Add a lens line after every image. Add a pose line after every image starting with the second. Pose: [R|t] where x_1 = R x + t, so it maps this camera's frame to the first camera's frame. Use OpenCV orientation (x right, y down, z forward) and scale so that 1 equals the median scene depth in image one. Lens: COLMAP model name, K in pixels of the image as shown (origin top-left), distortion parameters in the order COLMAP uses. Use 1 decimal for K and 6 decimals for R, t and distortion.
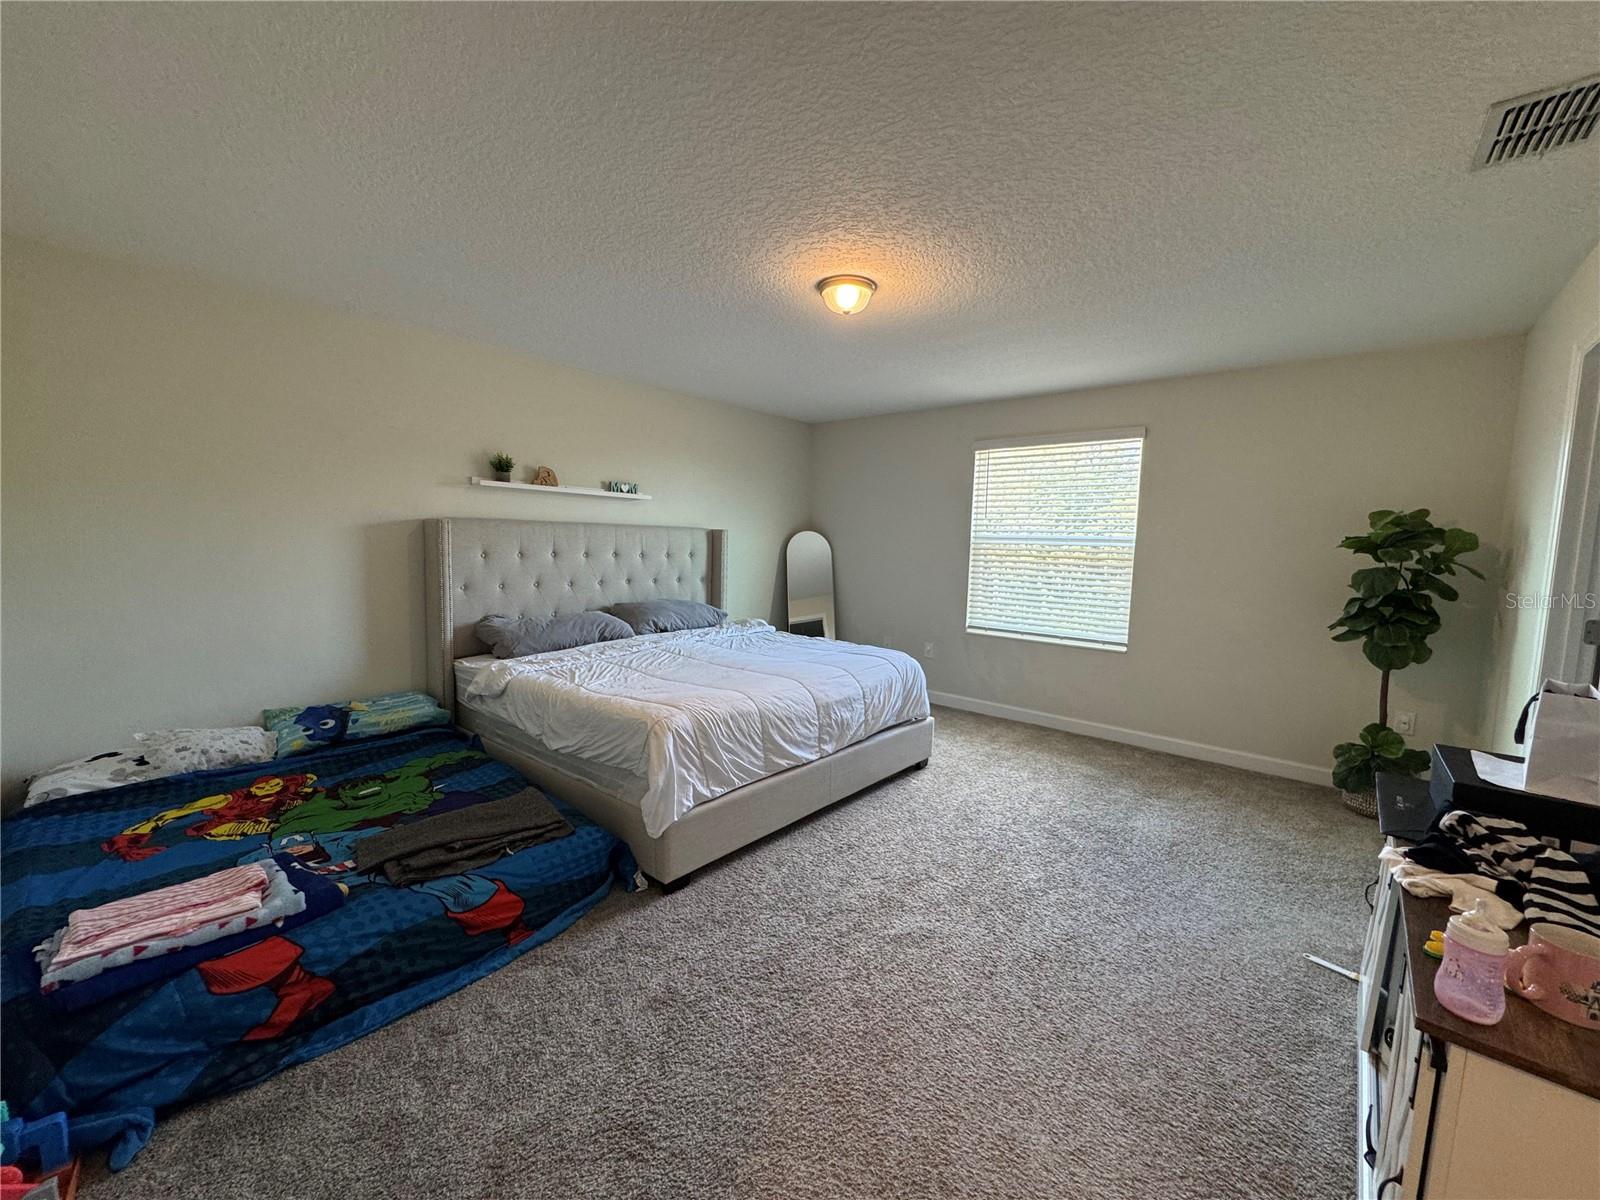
lens RADIAL K [[636.8, 0, 801.3], [0, 636.8, 597.6], [0, 0, 1]] dist [-0.001908, 0.000147]
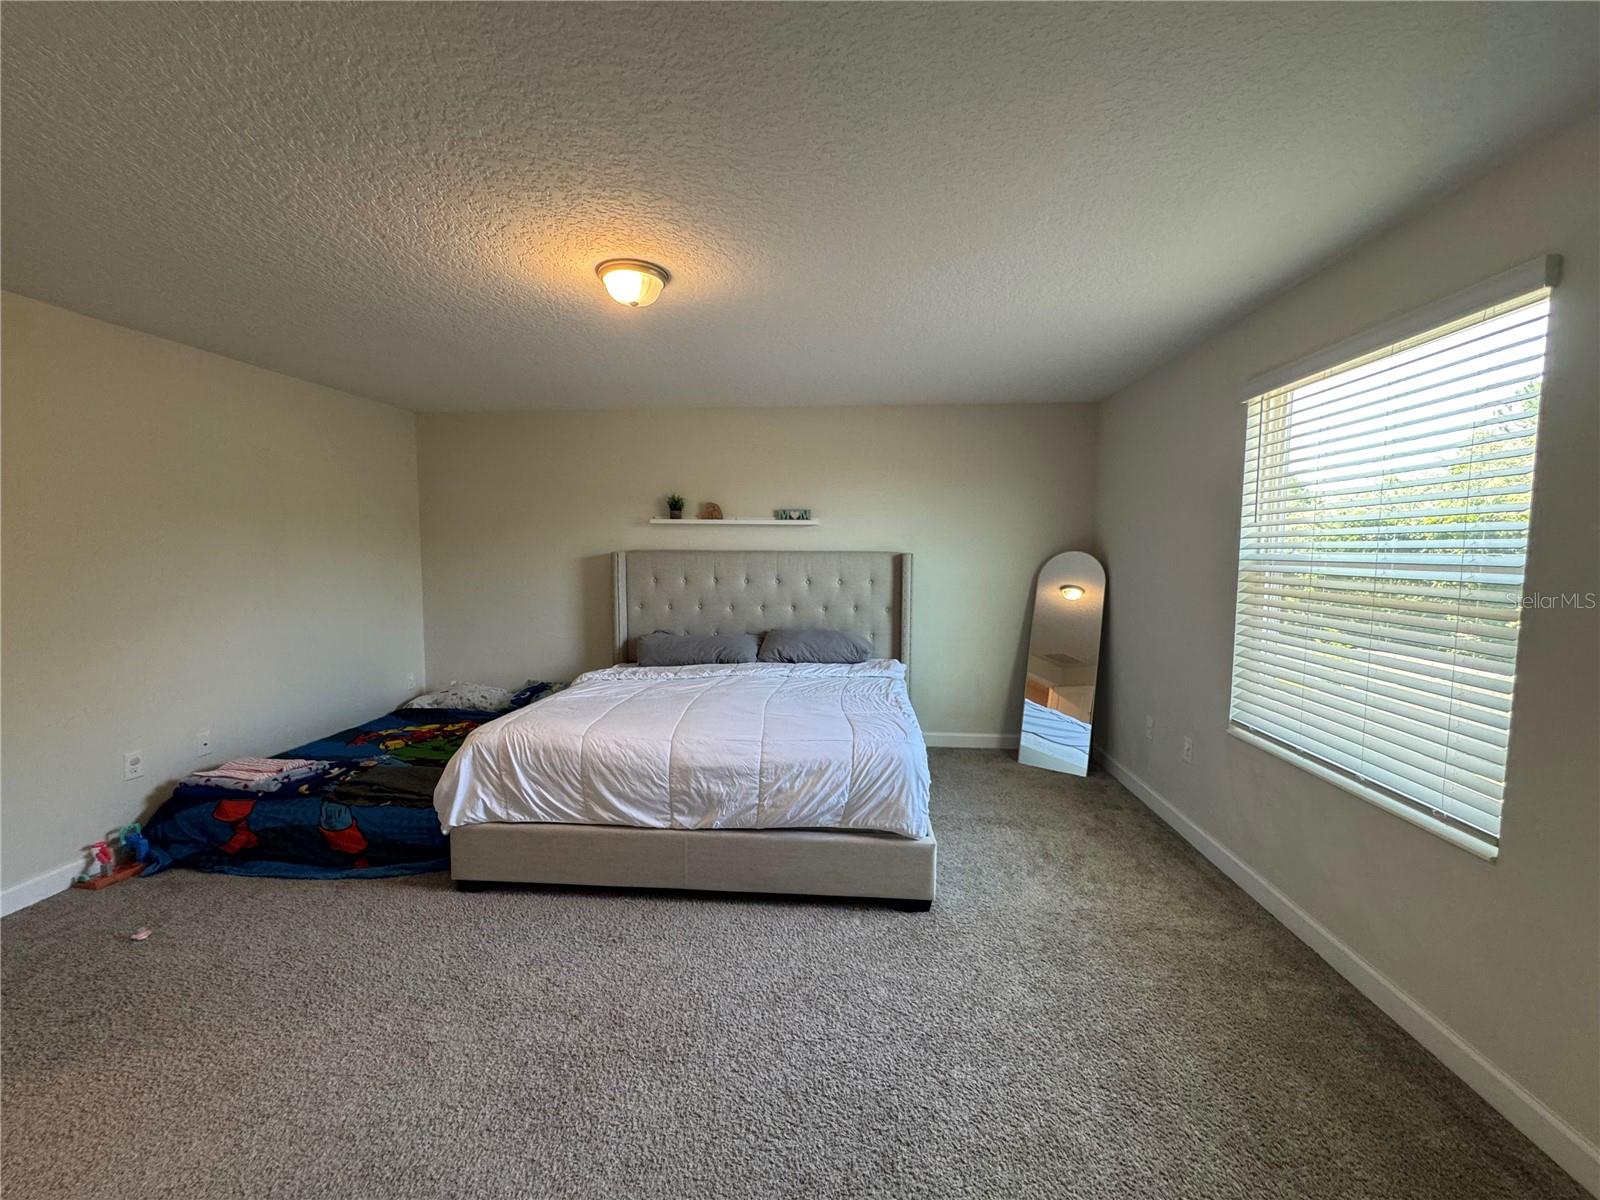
lens RADIAL K [[636.8, 0, 801.3], [0, 636.8, 597.6], [0, 0, 1]] dist [-0.001908, 0.000147]
pose [[0.595147, 0.037815, -0.802727, 0.777923], [-0.060025, 0.998194, 0.002521, -0.064960], [0.801372, 0.046683, 0.596342, 0.602117]]
